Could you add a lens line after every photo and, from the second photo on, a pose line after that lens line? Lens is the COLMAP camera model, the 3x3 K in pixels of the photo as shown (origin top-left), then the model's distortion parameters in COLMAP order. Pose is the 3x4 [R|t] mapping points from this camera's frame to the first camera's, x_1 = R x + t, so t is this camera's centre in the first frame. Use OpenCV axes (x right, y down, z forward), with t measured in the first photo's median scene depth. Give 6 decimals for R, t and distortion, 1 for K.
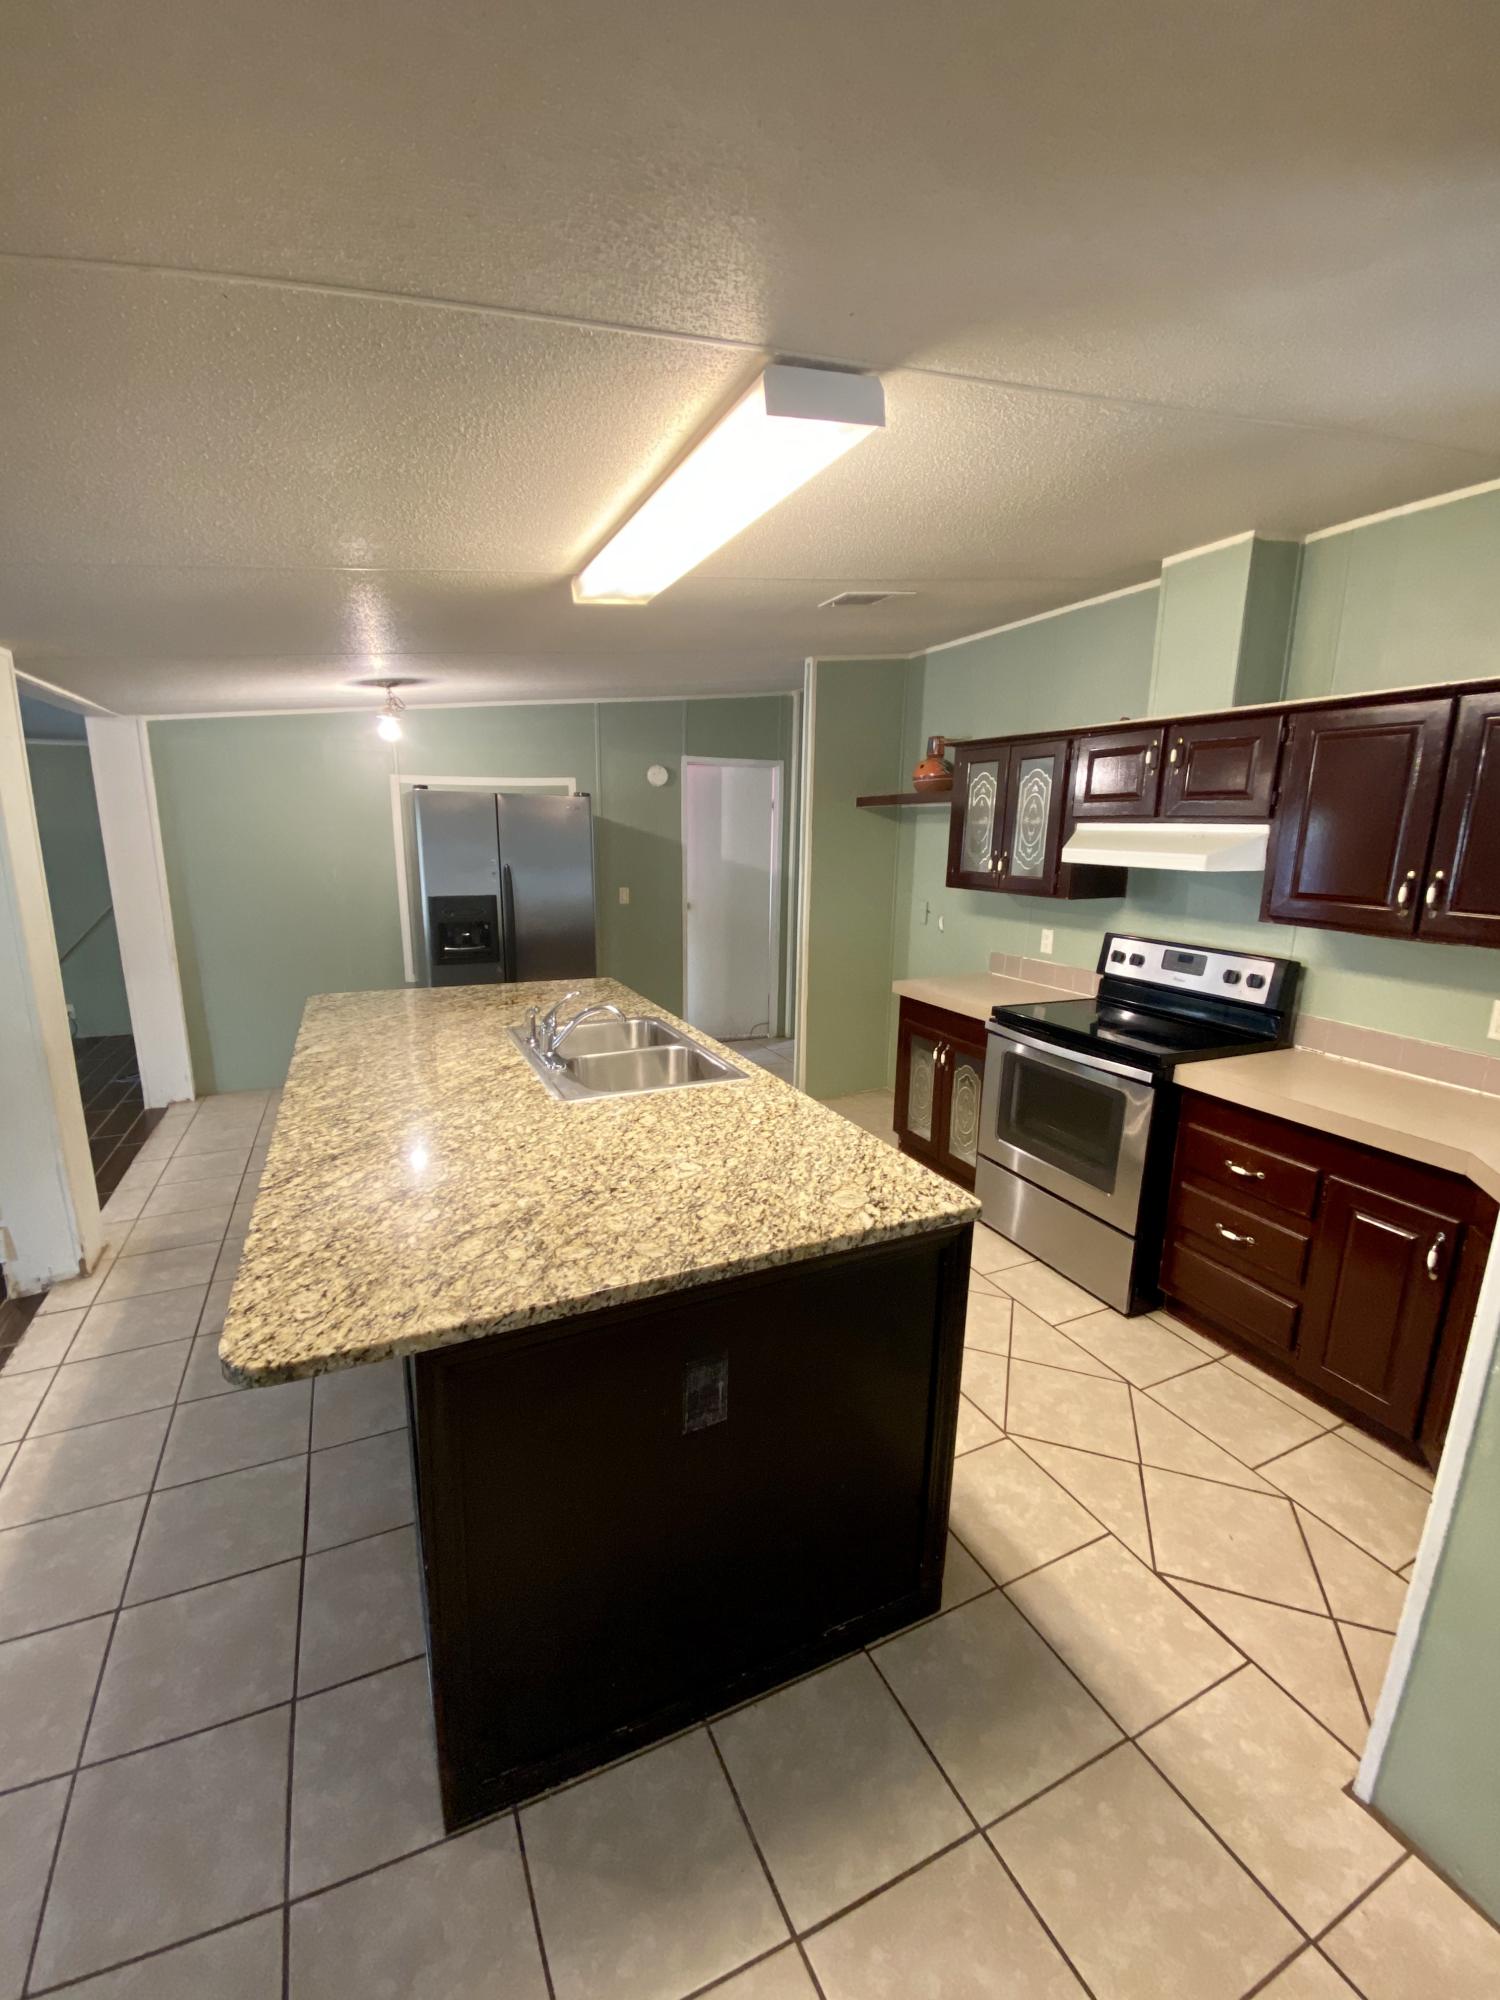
lens RADIAL K [[824.4, 0, 748.3], [0, 824.4, 1002.8], [0, 0, 1]] dist [-0.008965, -0.006055]
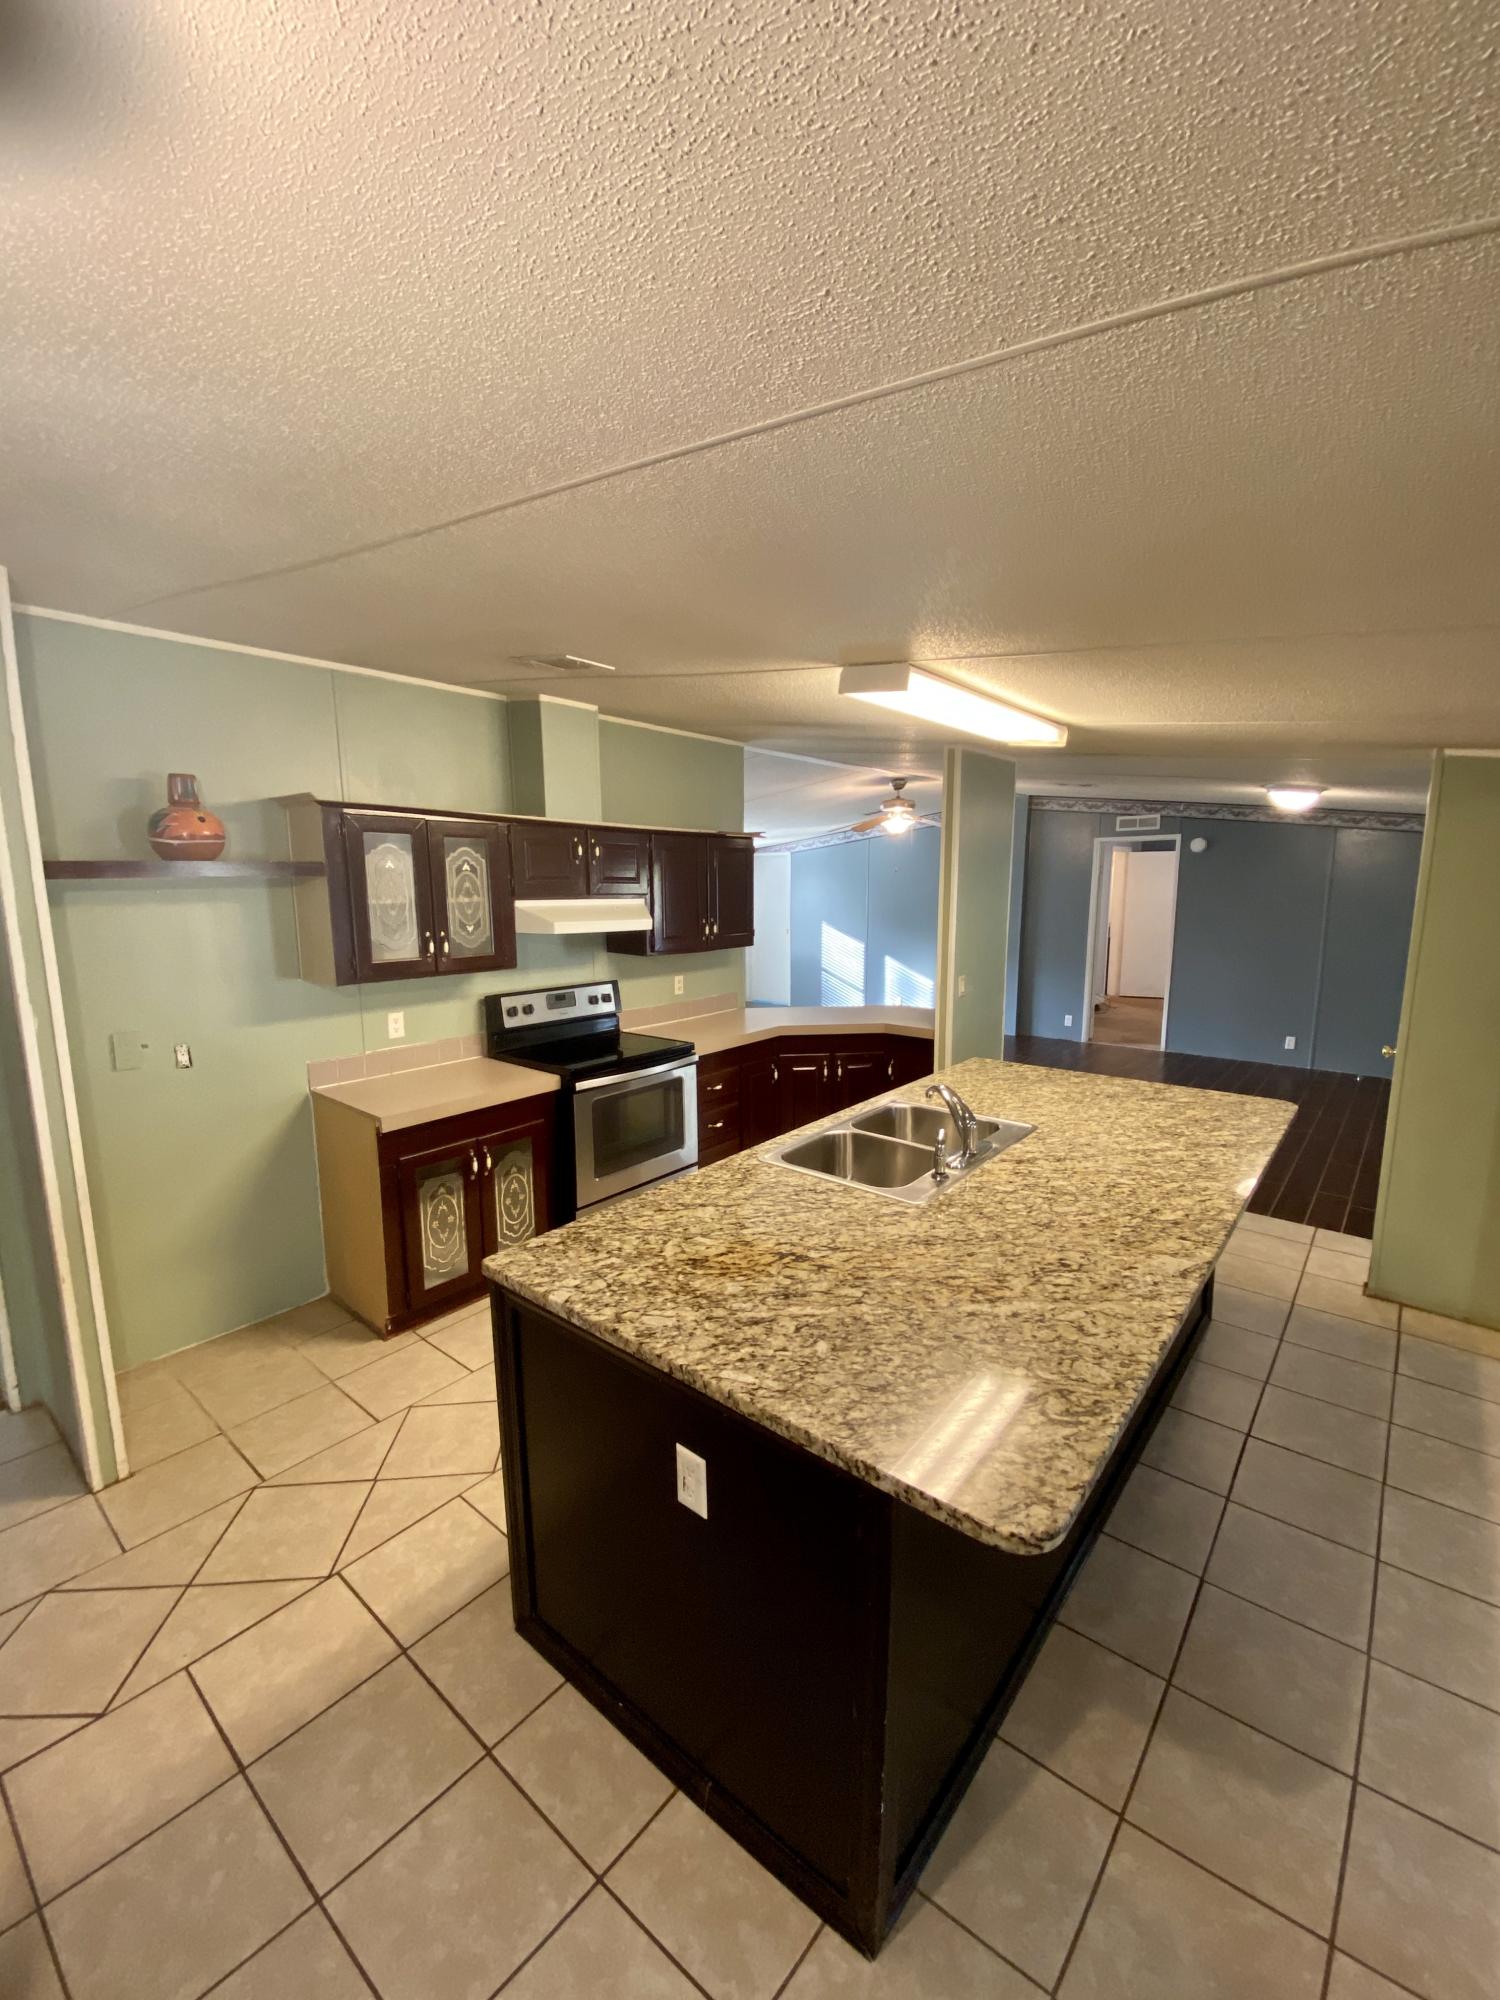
lens RADIAL K [[824.4, 0, 737.7], [0, 824.4, 1008.7], [0, 0, 1]] dist [-0.008965, -0.006055]
pose [[-0.424465, -0.156372, 0.891839, -1.072020], [0.181536, 0.950277, 0.253019, -0.441296], [-0.887059, 0.269298, -0.374972, 1.717100]]
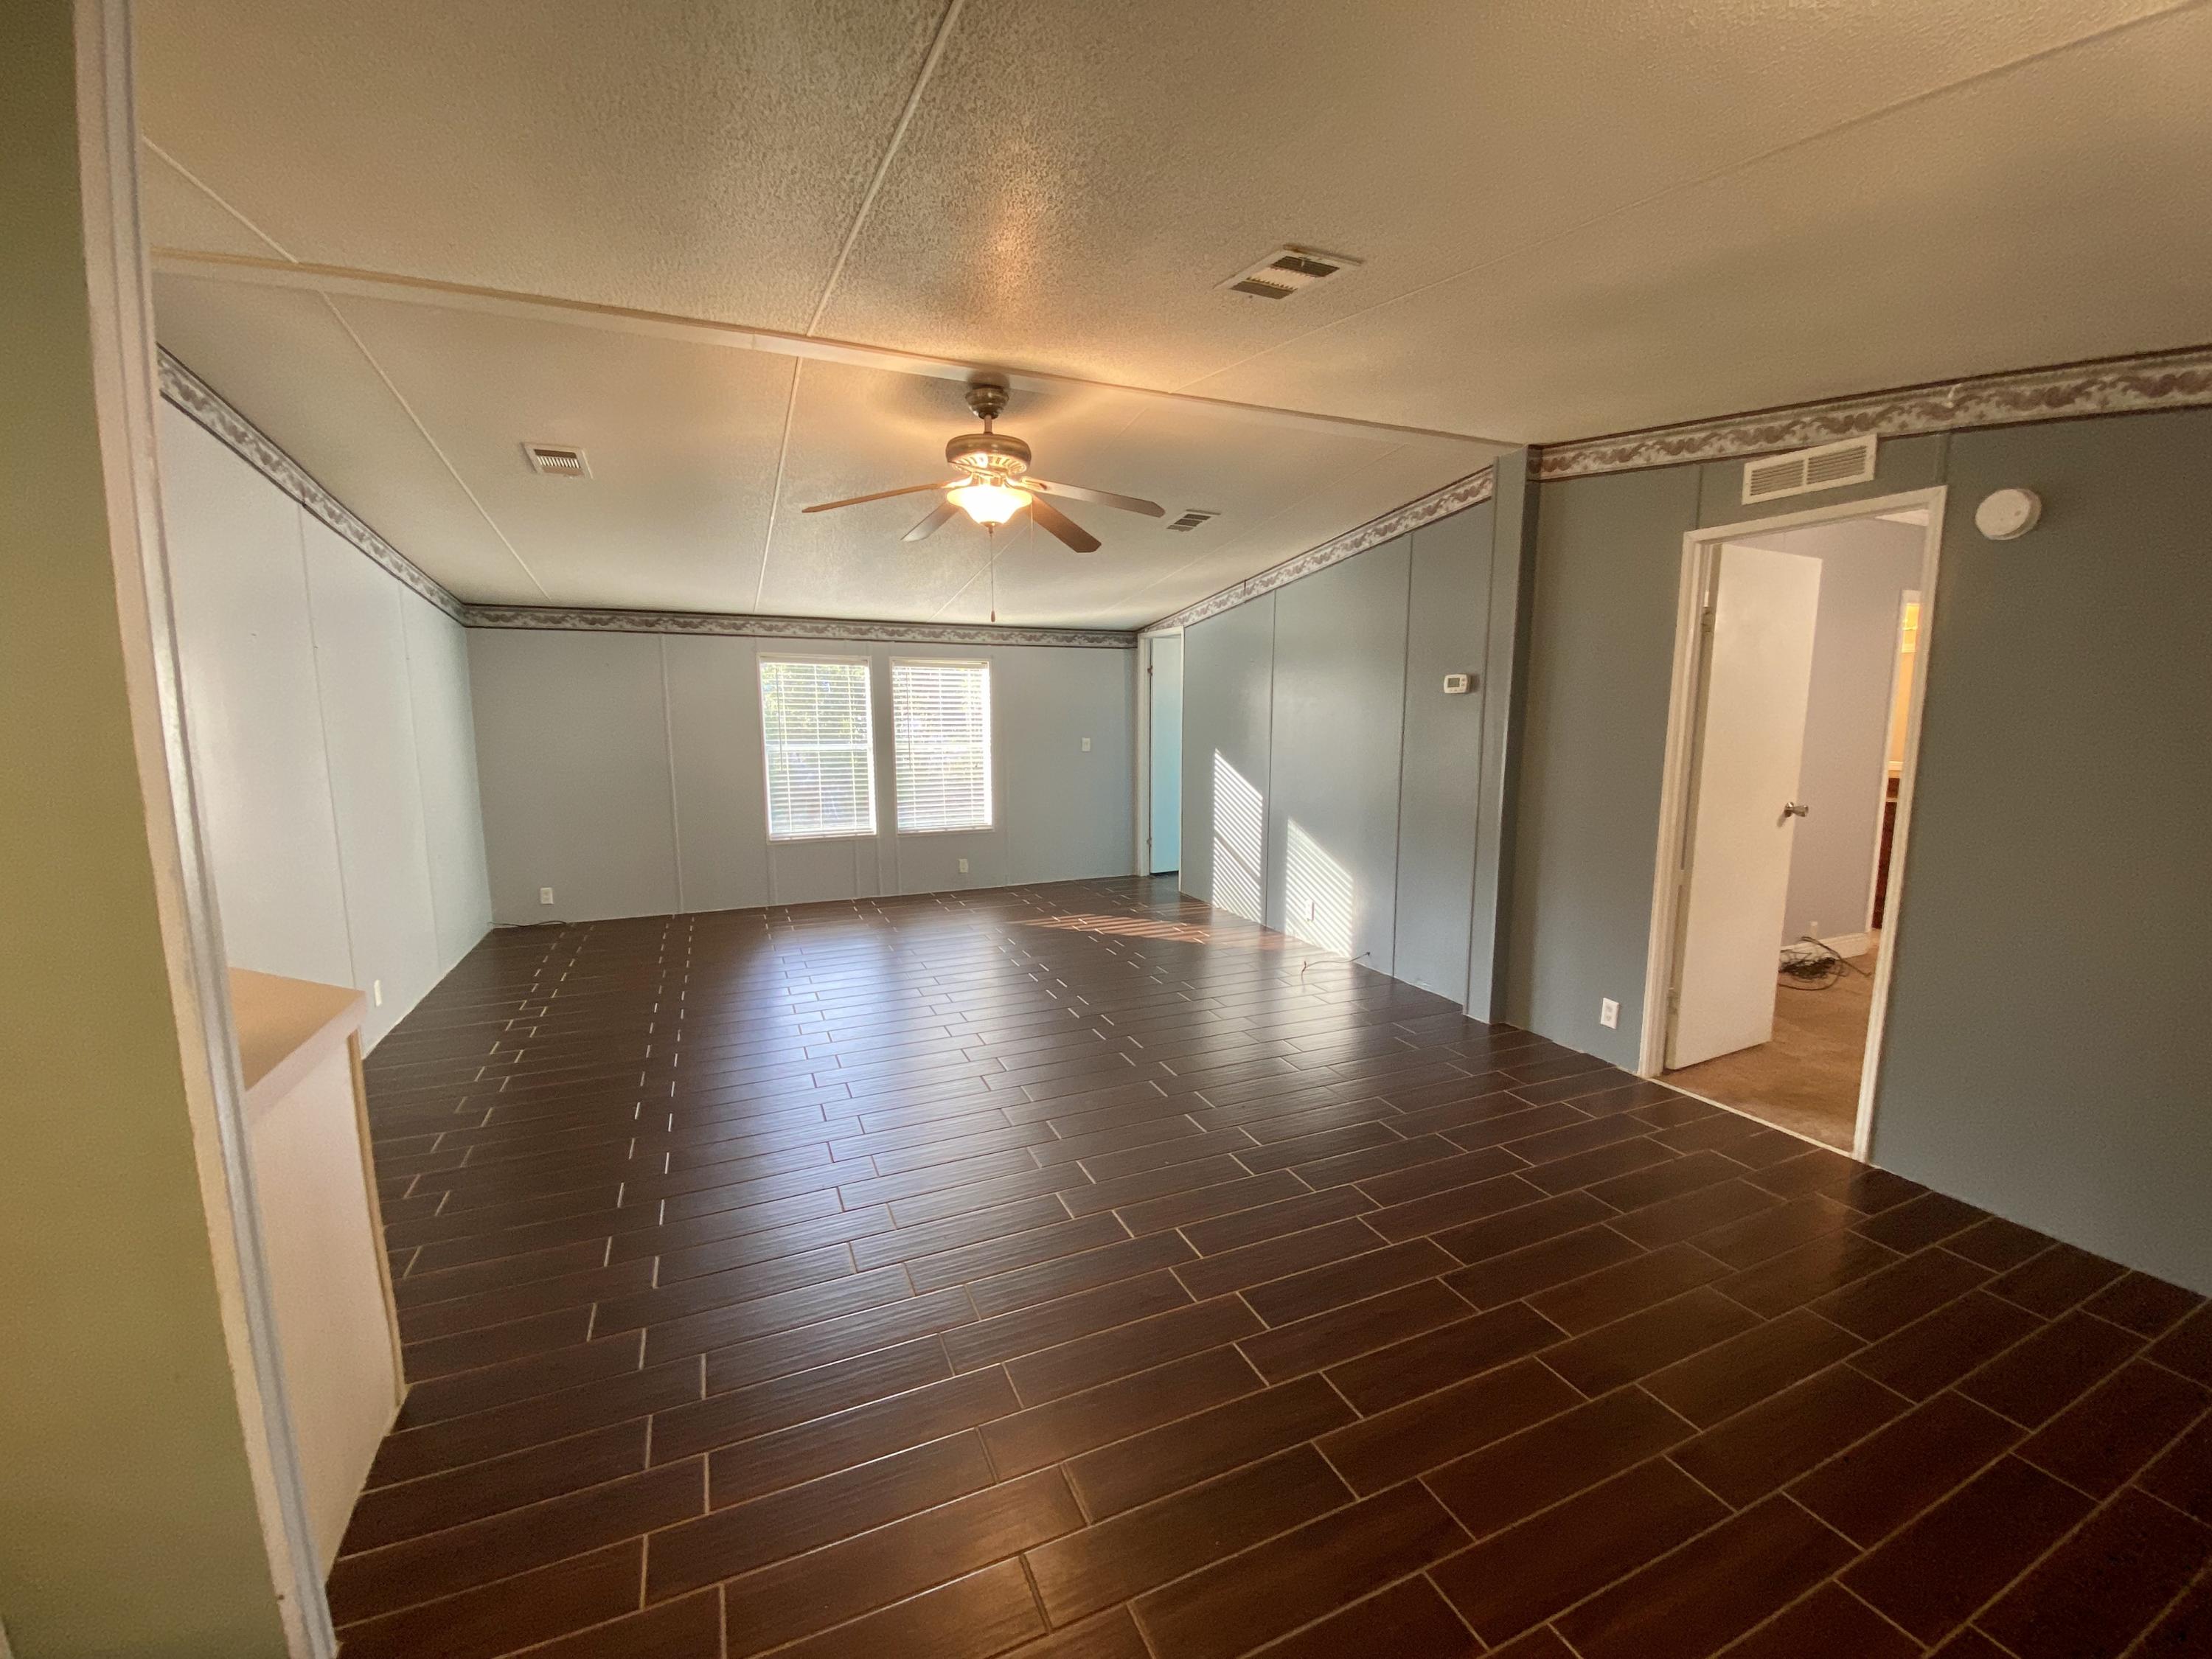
lens RADIAL K [[911.8, 0, 1122.4], [0, 911.8, 832.2], [0, 0, 1]] dist [-0.008965, -0.006055]
pose [[0.002706, -0.154005, 0.988066, -0.694675], [0.201586, 0.967870, 0.150305, -0.261680], [-0.979467, 0.198774, 0.033665, 1.060586]]
